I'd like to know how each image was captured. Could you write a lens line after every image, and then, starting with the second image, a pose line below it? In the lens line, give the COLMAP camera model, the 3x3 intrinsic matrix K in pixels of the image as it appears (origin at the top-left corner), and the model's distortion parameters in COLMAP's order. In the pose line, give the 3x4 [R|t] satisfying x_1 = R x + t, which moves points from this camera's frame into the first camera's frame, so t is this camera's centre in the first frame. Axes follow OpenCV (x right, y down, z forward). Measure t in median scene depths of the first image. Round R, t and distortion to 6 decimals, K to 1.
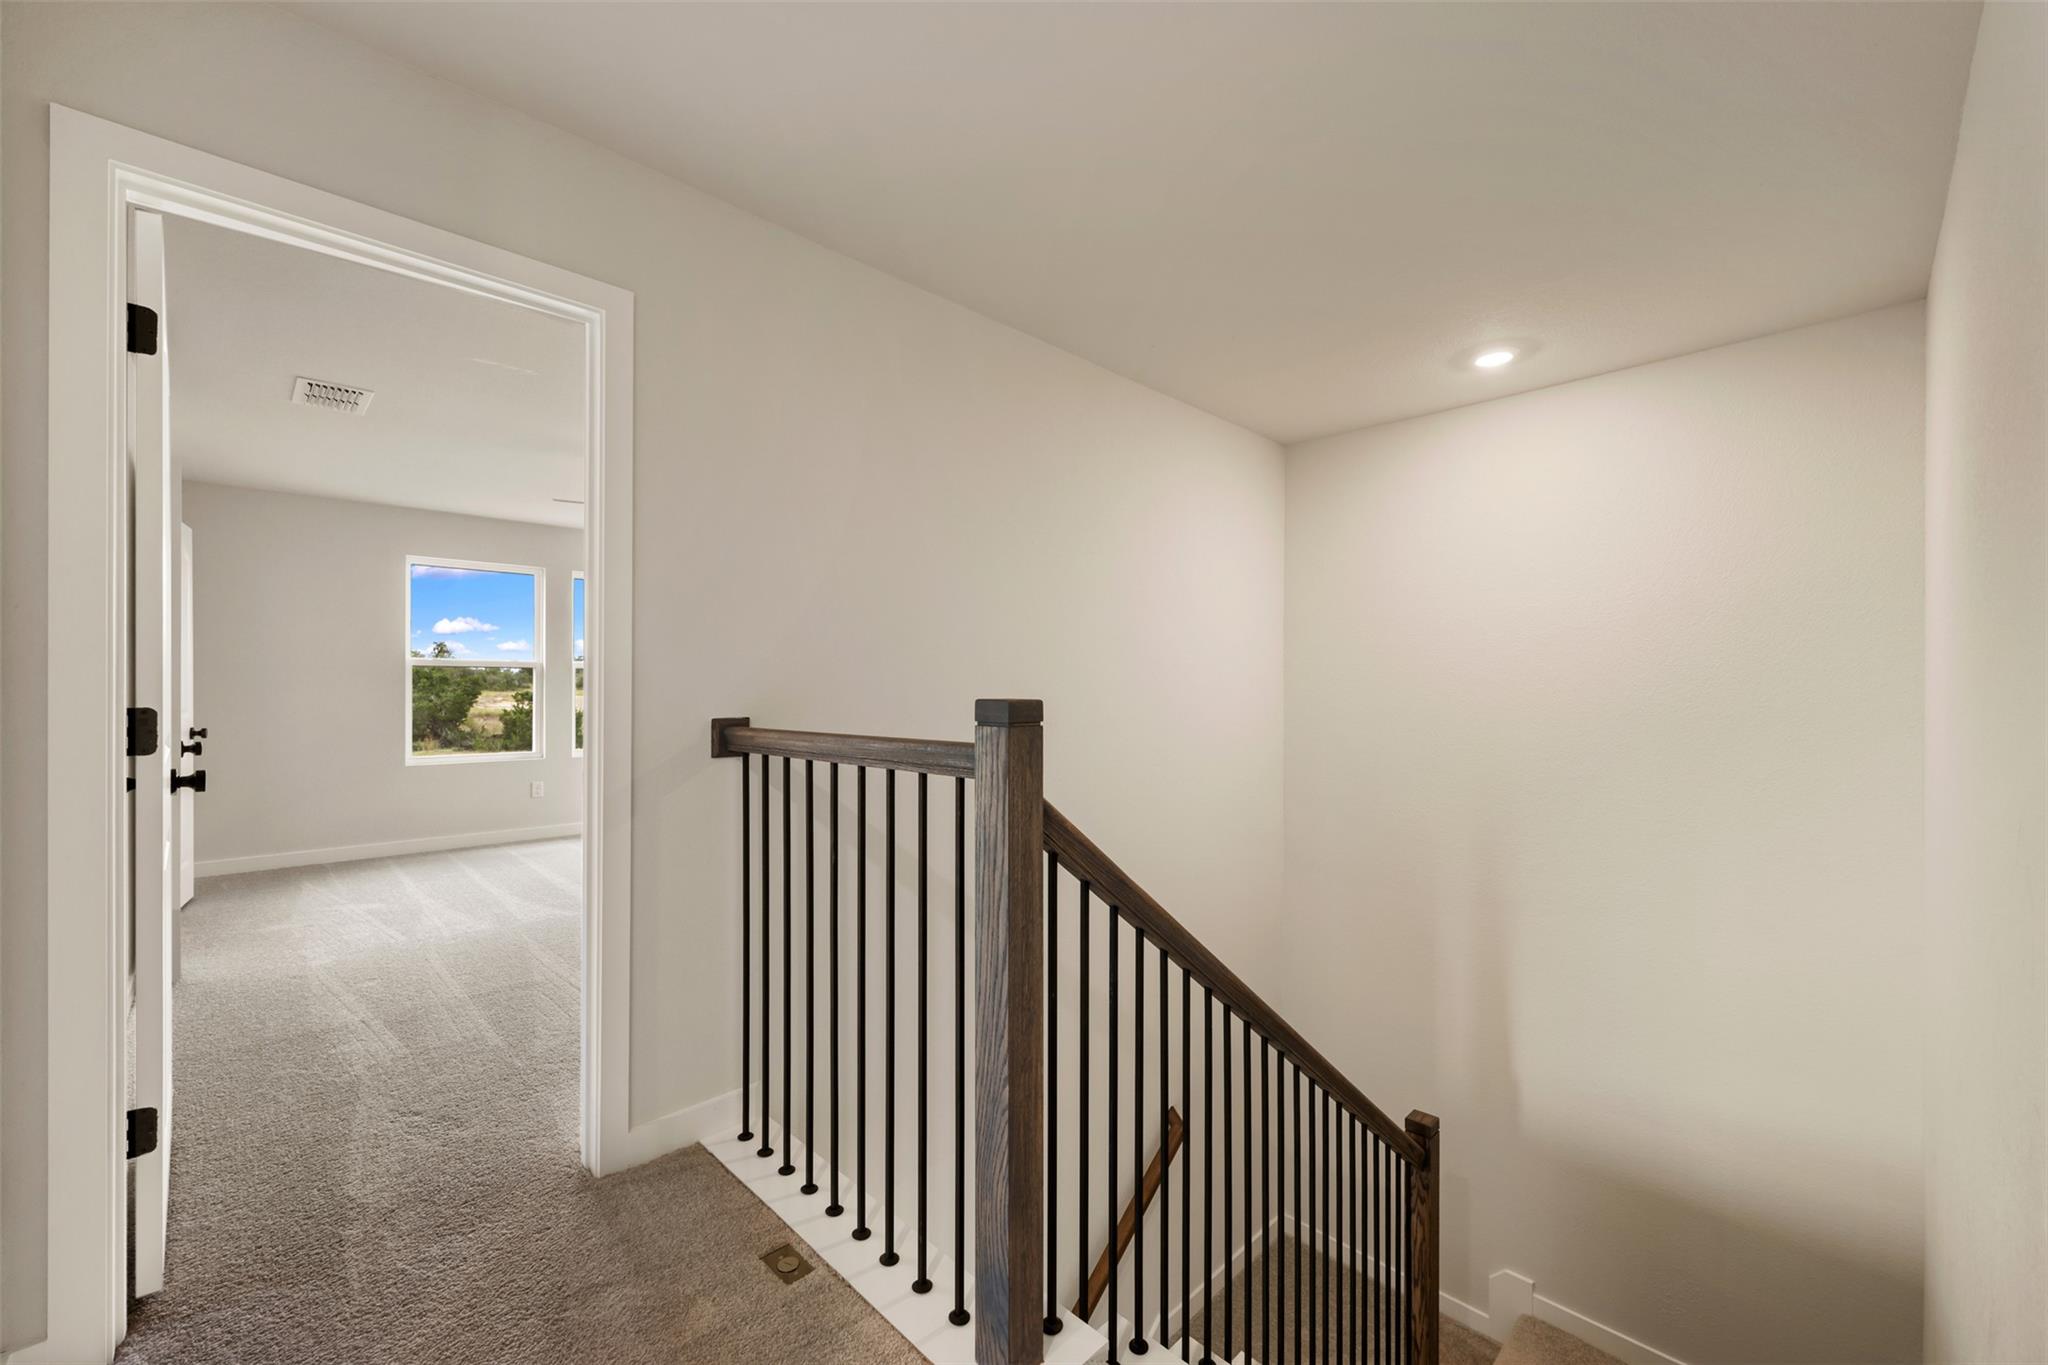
lens RADIAL K [[812.1, 0, 1028.1], [0, 812.1, 692.2], [0, 0, 1]] dist [-0.011501, 0.000065]
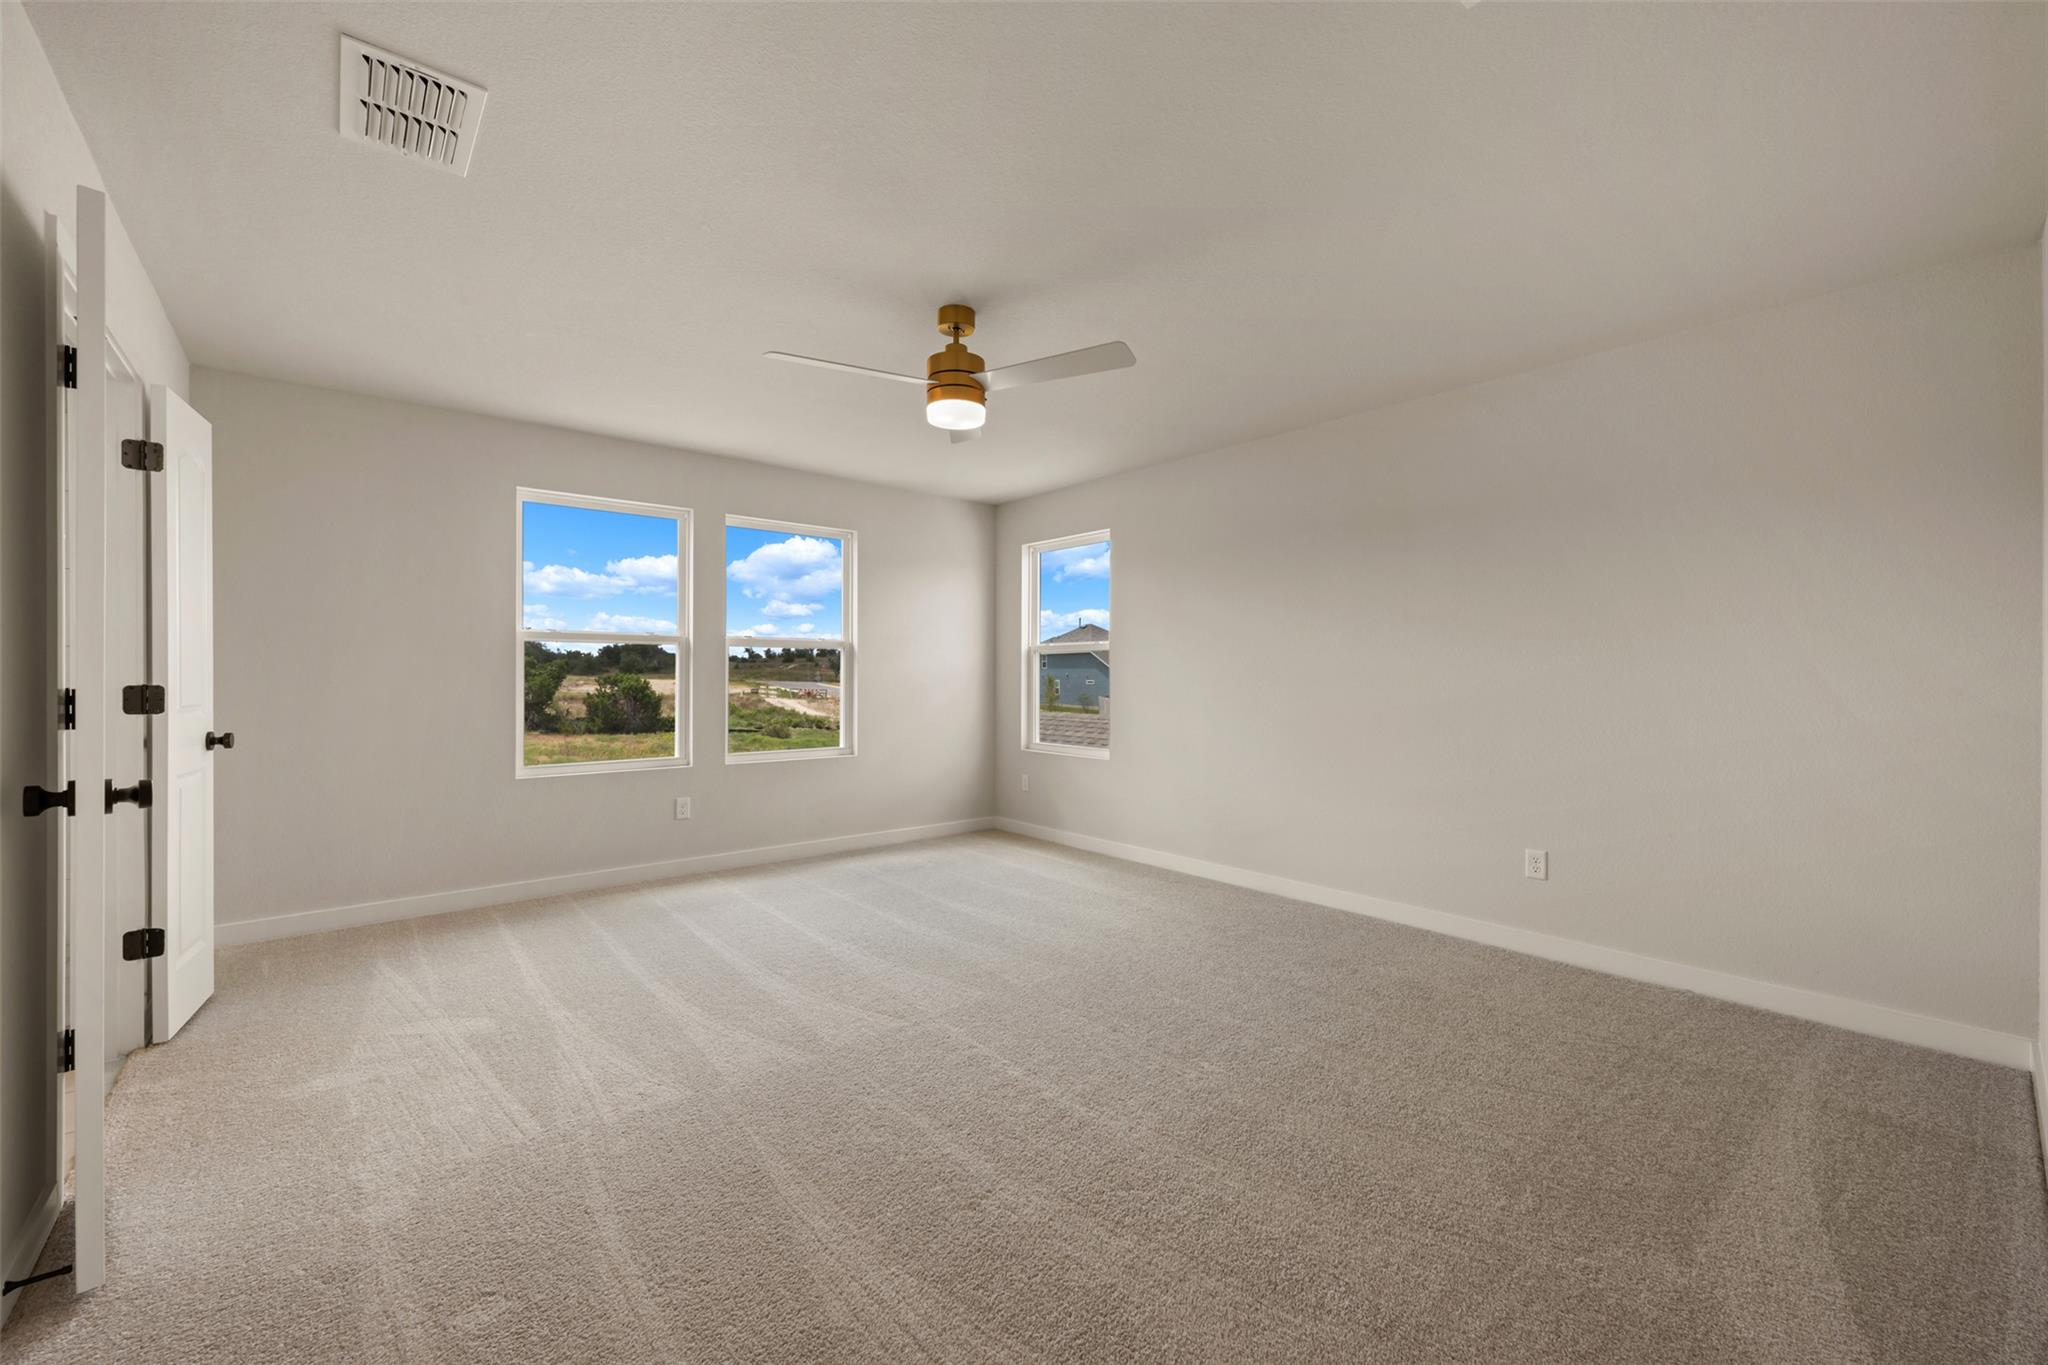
lens RADIAL K [[812.1, 0, 1025.2], [0, 812.1, 676.1], [0, 0, 1]] dist [-0.011501, 0.000065]
pose [[0.997112, 0.000179, -0.075951, -0.340267], [-0.000181, 1.000000, -0.000023, -0.000931], [0.075950, 0.000037, 0.997112, 0.406181]]
